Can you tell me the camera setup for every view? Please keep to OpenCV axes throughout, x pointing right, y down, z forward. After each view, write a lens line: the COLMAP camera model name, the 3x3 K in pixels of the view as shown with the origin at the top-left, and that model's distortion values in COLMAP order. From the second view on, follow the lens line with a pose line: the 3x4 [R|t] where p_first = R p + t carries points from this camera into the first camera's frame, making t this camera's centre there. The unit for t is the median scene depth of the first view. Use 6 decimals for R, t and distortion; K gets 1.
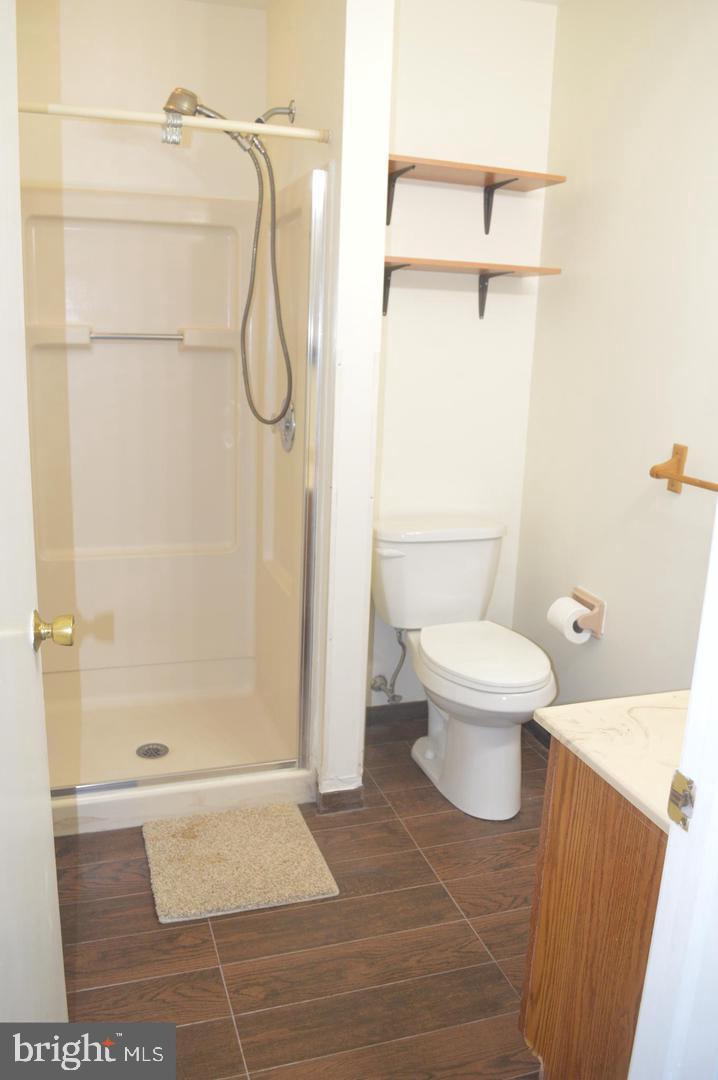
lens RADIAL K [[862.2, 0, 359.0], [0, 862.2, 540.0], [0, 0, 1]] dist [-0.073728, 0.007365]
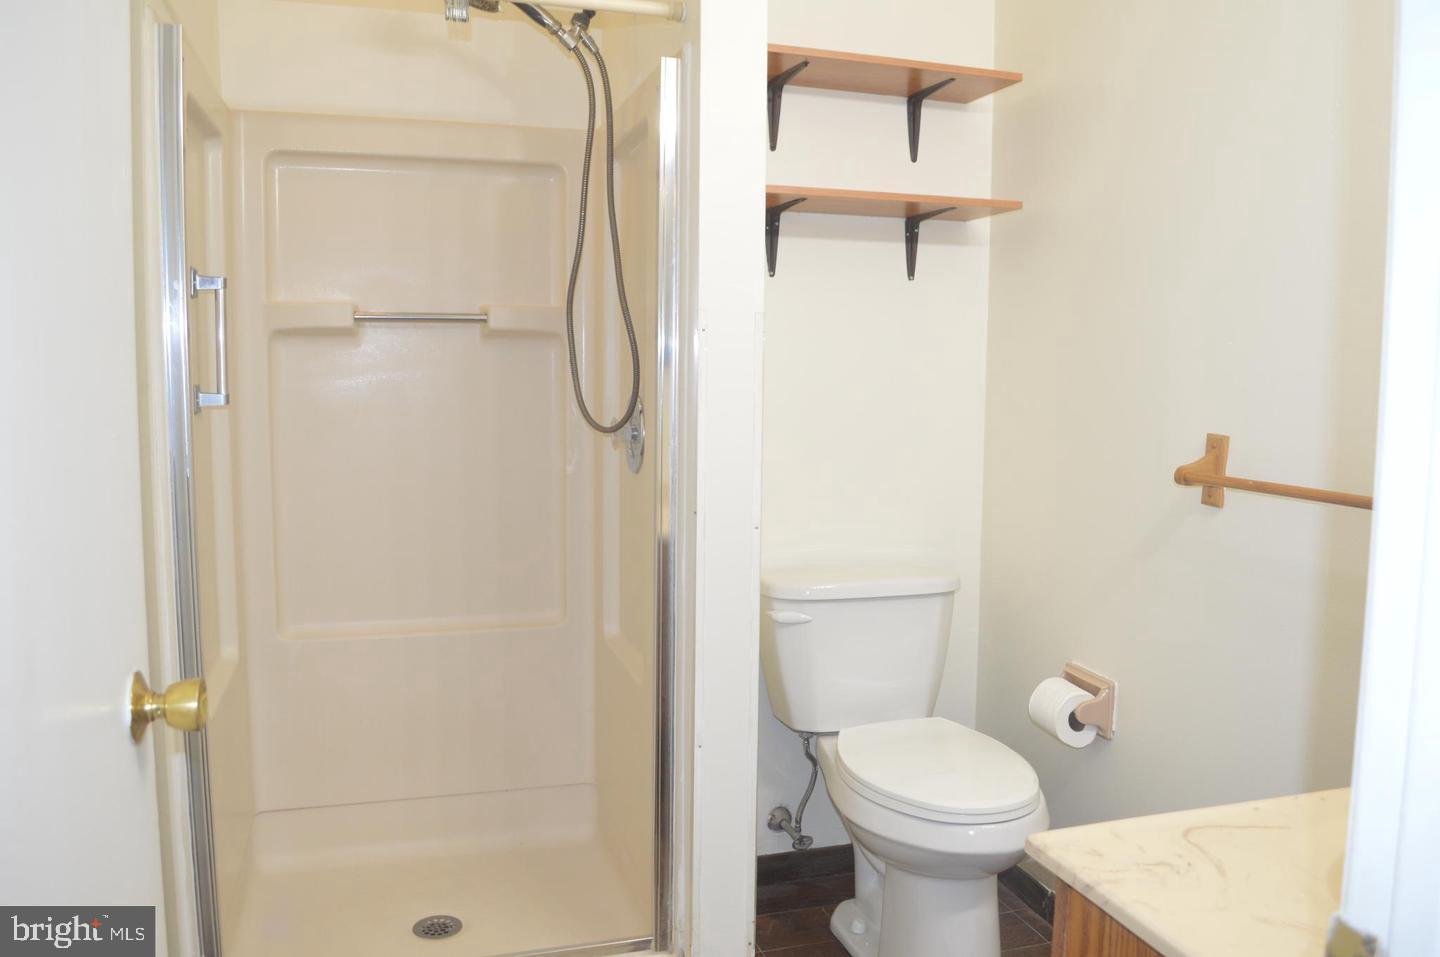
lens RADIAL K [[1149.6, 0, 731.1], [0, 1149.6, 481.6], [0, 0, 1]] dist [-0.073728, 0.007365]
pose [[0.999487, -0.023941, -0.021284, 0.012676], [0.020814, 0.990406, -0.136611, 0.031702], [0.024351, 0.136098, 0.990396, 0.098654]]
